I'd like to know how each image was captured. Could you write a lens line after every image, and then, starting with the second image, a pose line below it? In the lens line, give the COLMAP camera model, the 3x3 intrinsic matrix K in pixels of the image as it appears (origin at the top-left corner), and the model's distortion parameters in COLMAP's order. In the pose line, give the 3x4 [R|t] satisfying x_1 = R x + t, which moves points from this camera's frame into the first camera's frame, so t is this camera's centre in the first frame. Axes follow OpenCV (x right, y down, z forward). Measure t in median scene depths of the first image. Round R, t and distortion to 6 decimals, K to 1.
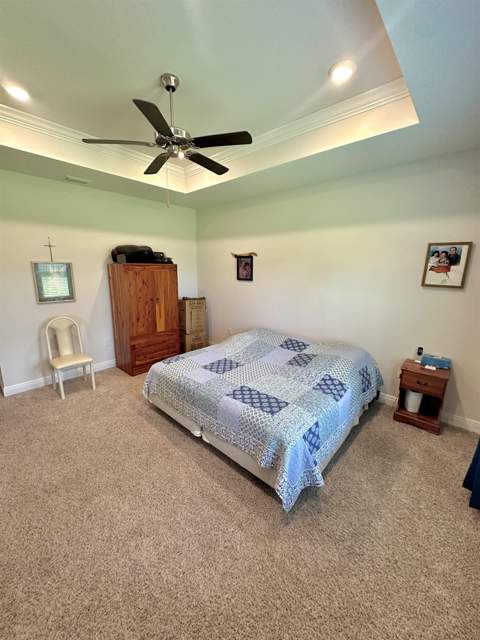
lens RADIAL K [[255.6, 0, 241.0], [0, 255.6, 322.2], [0, 0, 1]] dist [-0.002790, 0.001119]
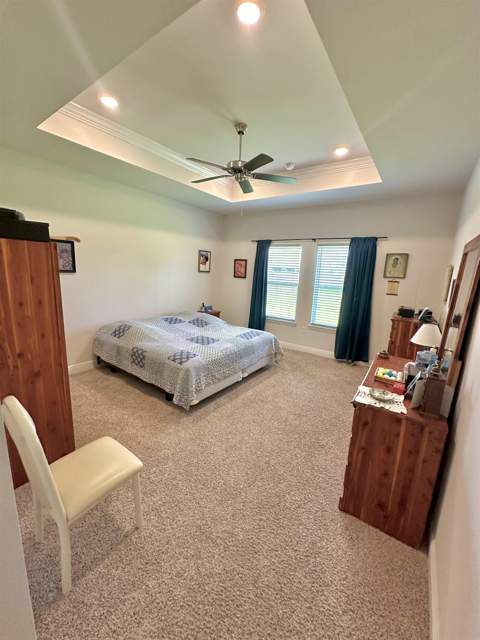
lens RADIAL K [[255.6, 0, 241.1], [0, 255.6, 318.8], [0, 0, 1]] dist [-0.002790, 0.001119]
pose [[-0.111392, -0.215026, 0.970235, -1.365986], [0.161076, 0.959494, 0.231139, -0.205262], [-0.980636, 0.182028, -0.072244, 0.933727]]
